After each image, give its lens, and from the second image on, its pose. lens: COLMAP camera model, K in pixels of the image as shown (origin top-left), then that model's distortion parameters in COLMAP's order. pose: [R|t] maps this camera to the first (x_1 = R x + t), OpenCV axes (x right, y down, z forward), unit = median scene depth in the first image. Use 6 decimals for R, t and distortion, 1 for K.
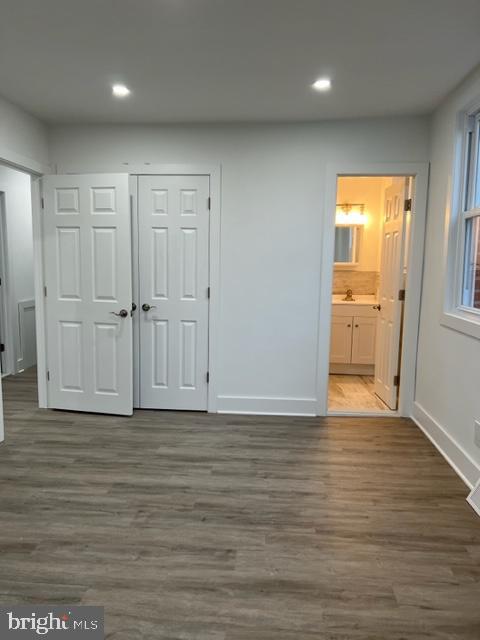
lens RADIAL K [[479.6, 0, 241.6], [0, 479.6, 320.8], [0, 0, 1]] dist [0.042640, -0.038587]
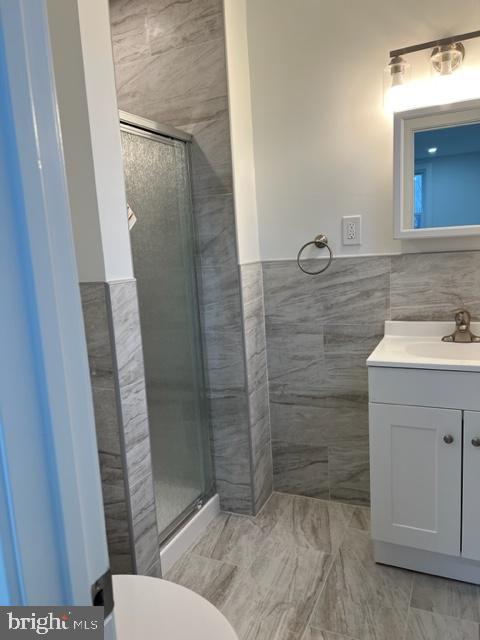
lens RADIAL K [[479.6, 0, 239.2], [0, 479.6, 319.1], [0, 0, 1]] dist [0.042640, -0.038587]
pose [[0.942290, -0.013753, -0.334515, 0.190967], [0.025108, 0.999245, 0.029646, -0.071410], [0.333854, -0.036335, 0.941924, 0.640712]]
